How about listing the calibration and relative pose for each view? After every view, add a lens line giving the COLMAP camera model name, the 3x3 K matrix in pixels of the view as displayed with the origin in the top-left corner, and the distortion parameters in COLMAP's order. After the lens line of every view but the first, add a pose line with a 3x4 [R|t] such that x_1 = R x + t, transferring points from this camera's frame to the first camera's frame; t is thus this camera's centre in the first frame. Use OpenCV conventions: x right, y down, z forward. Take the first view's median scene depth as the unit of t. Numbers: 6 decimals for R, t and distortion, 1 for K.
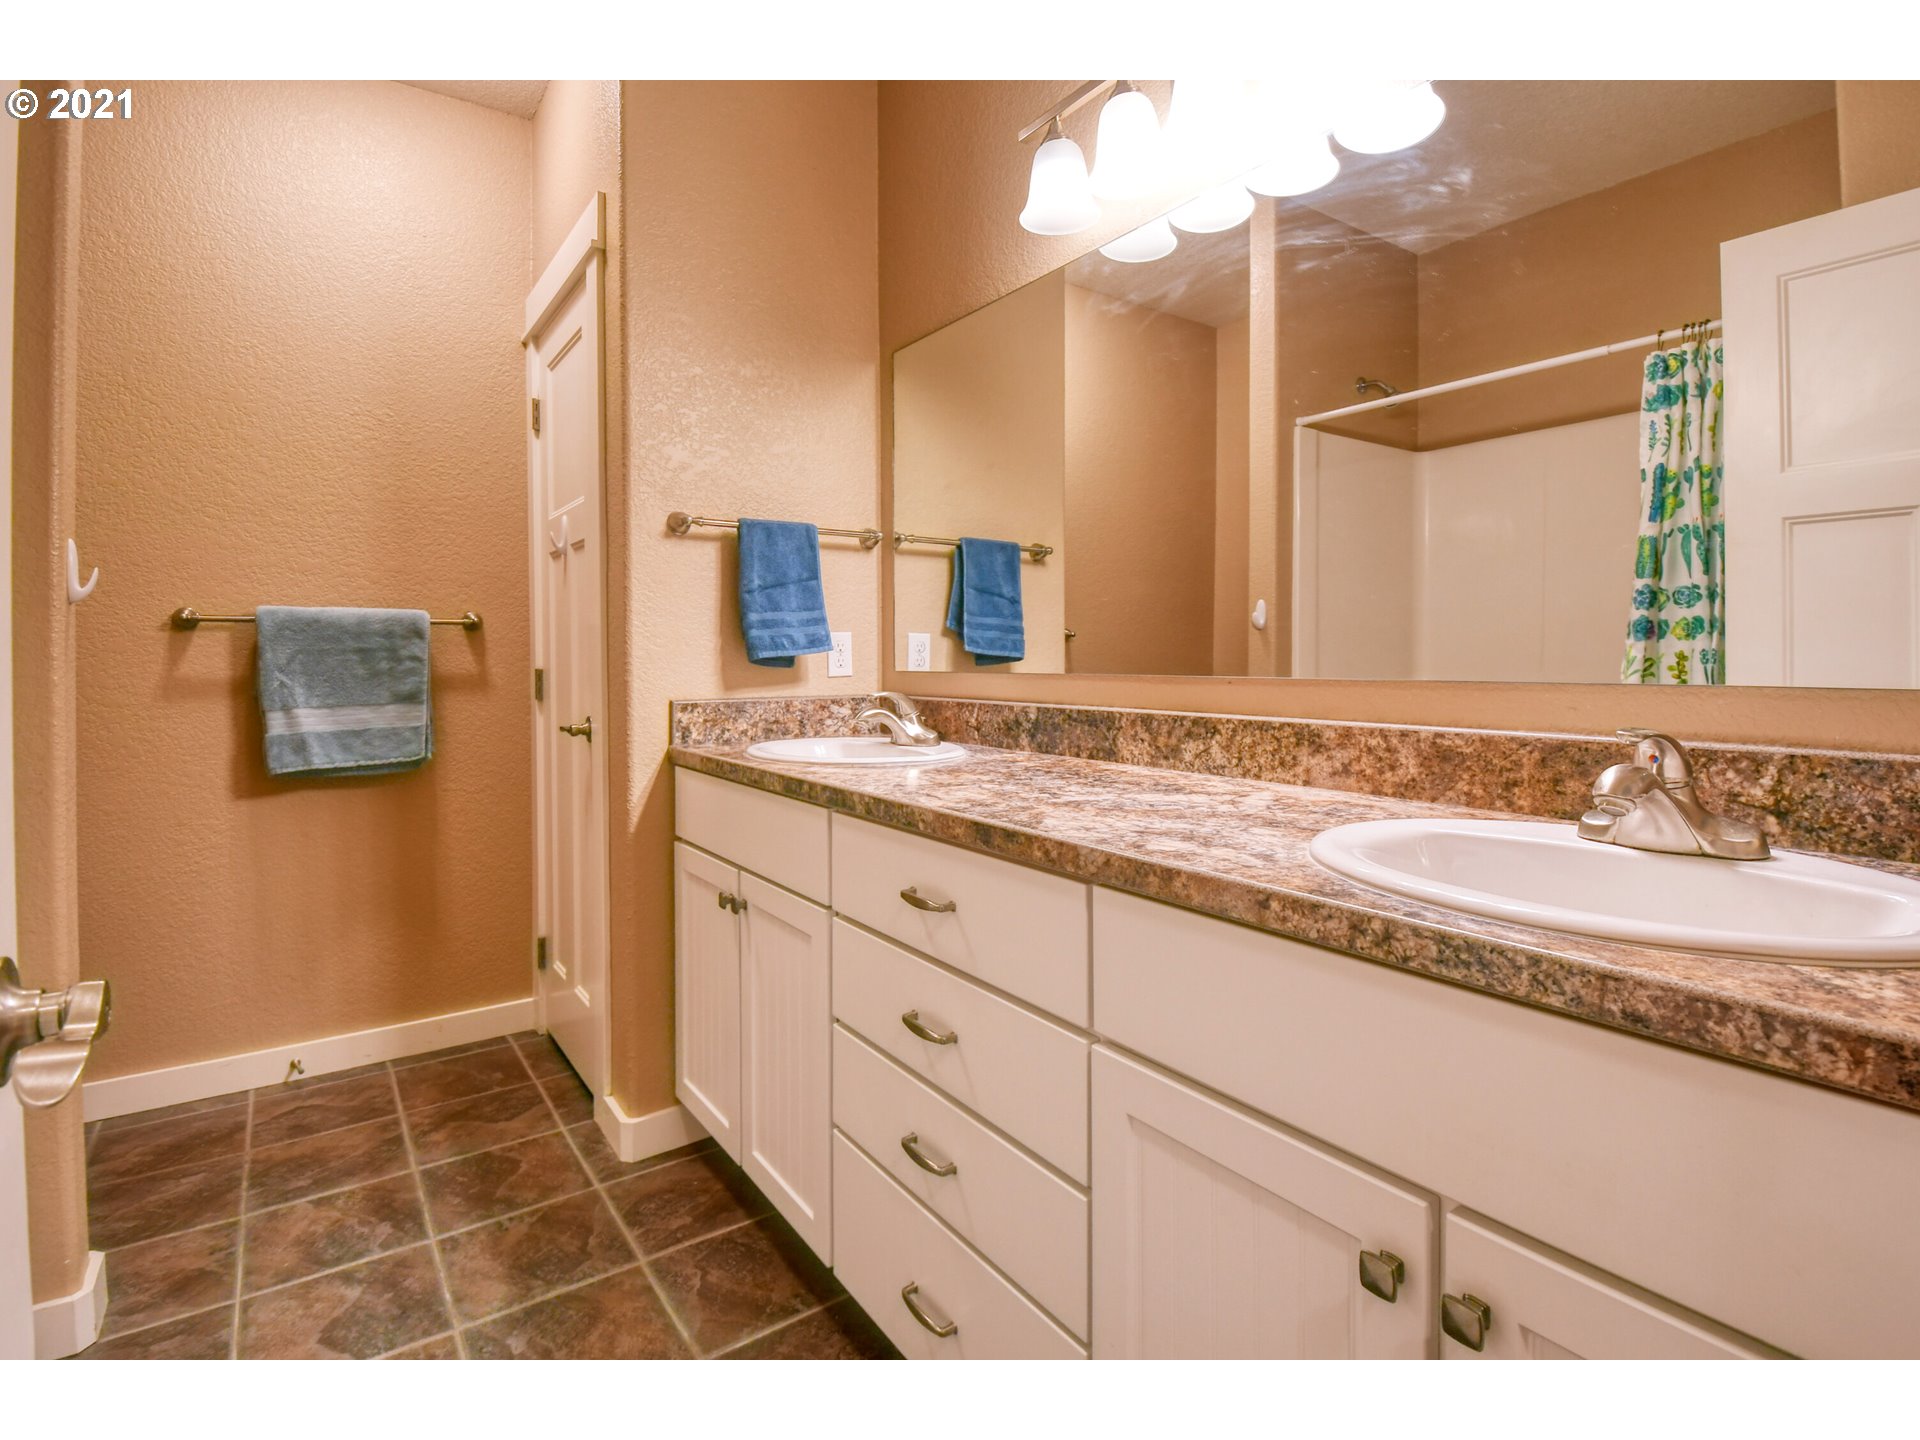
lens RADIAL K [[934.0, 0, 964.0], [0, 934.0, 685.9], [0, 0, 1]] dist [0.027482, -0.032049]
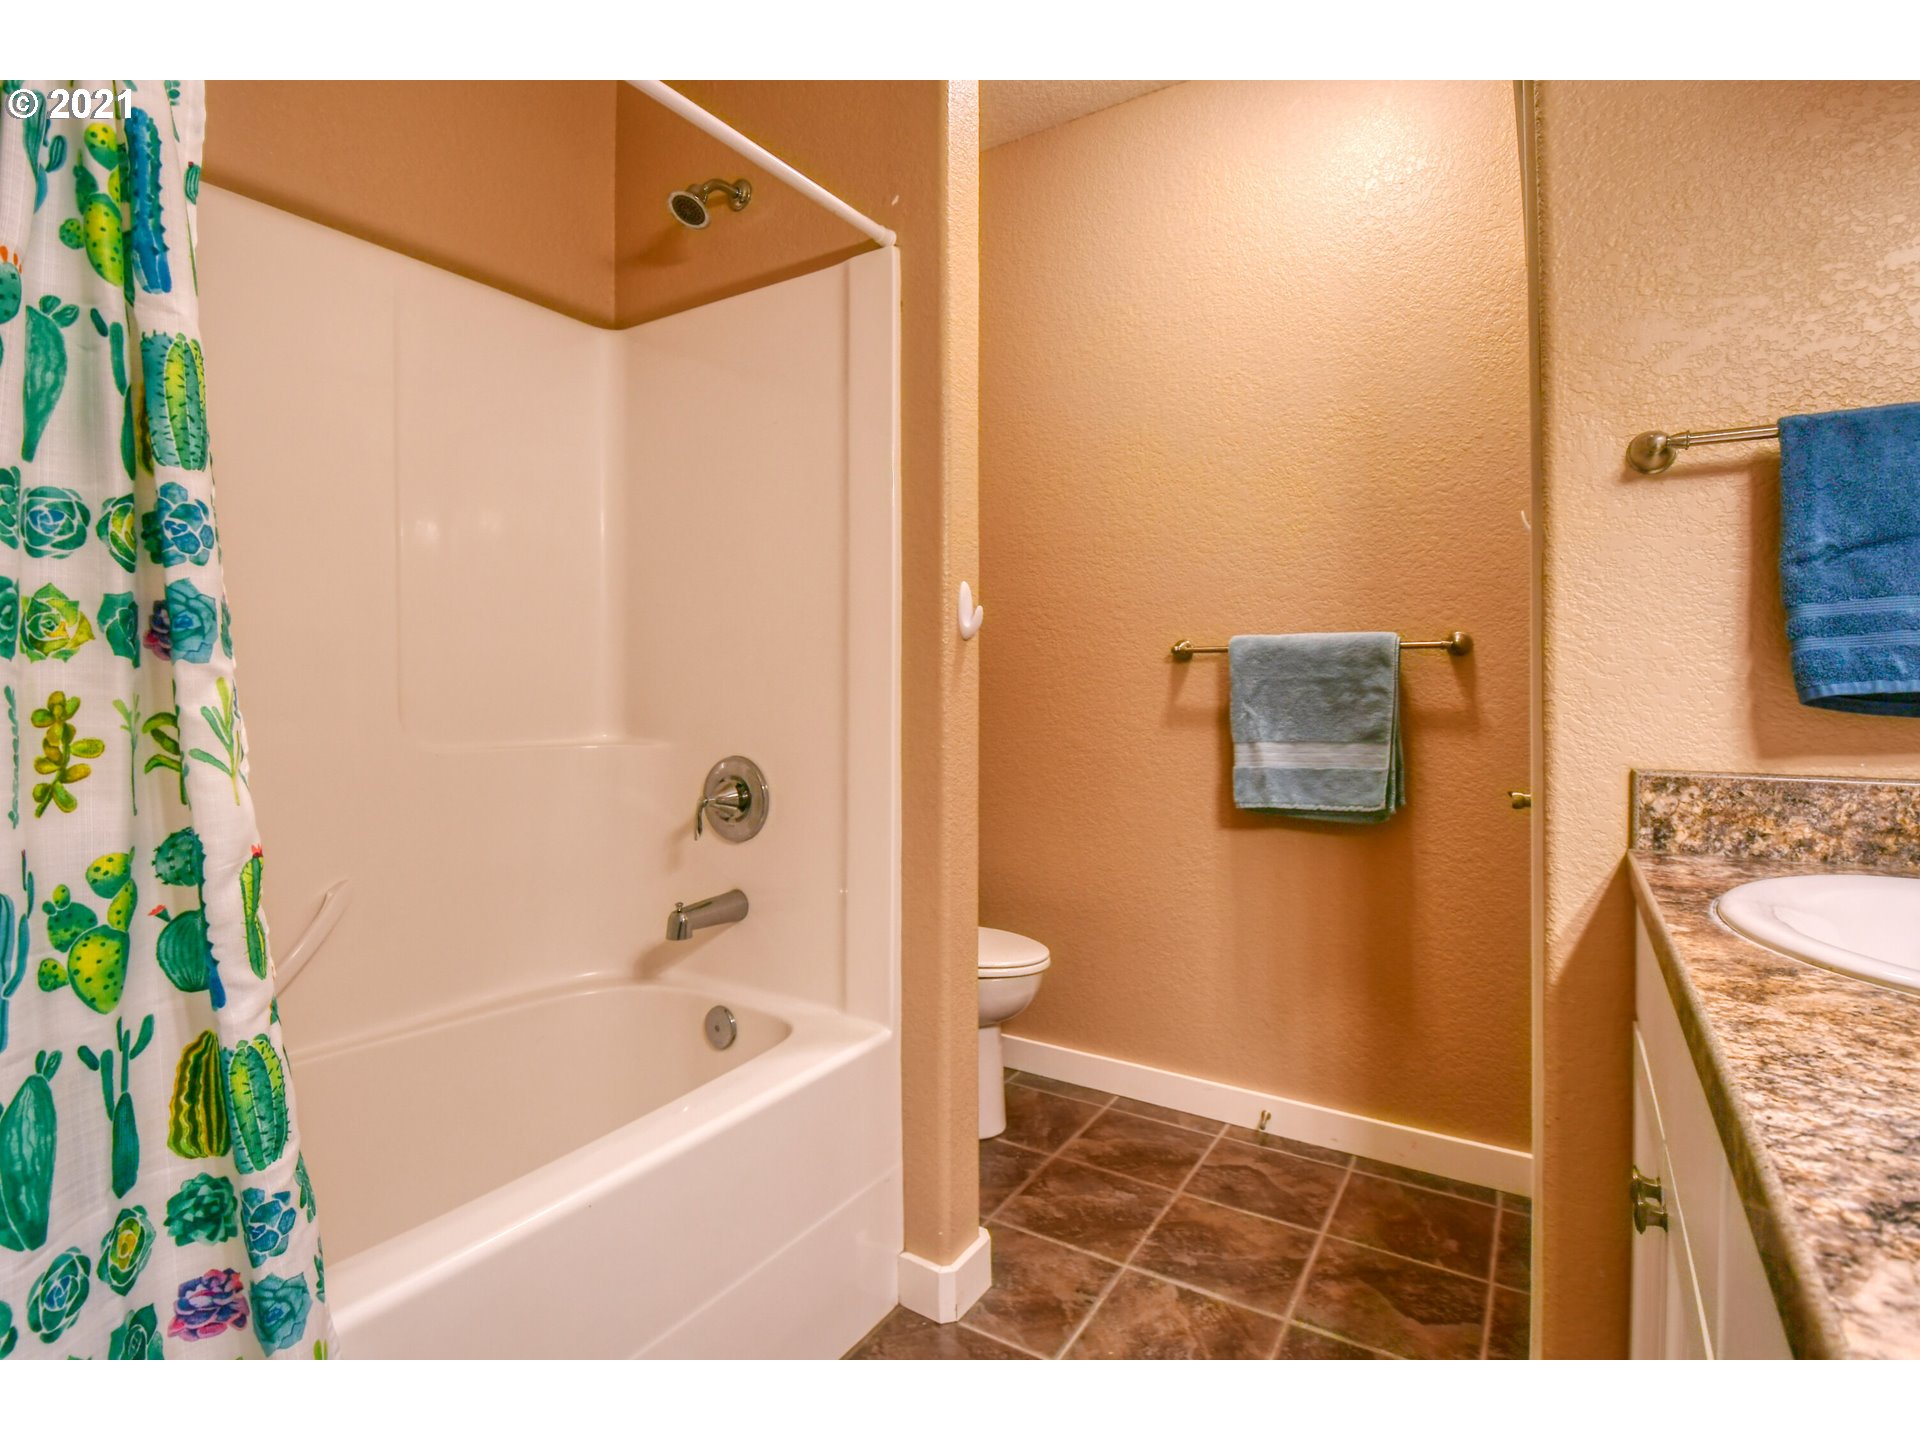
lens RADIAL K [[934.0, 0, 964.0], [0, 934.0, 685.9], [0, 0, 1]] dist [0.027482, -0.032049]
pose [[0.385677, 0.004293, -0.922624, 0.045969], [-0.031267, 0.999476, -0.008420, -0.014693], [0.922104, 0.032095, 0.385609, 0.345078]]
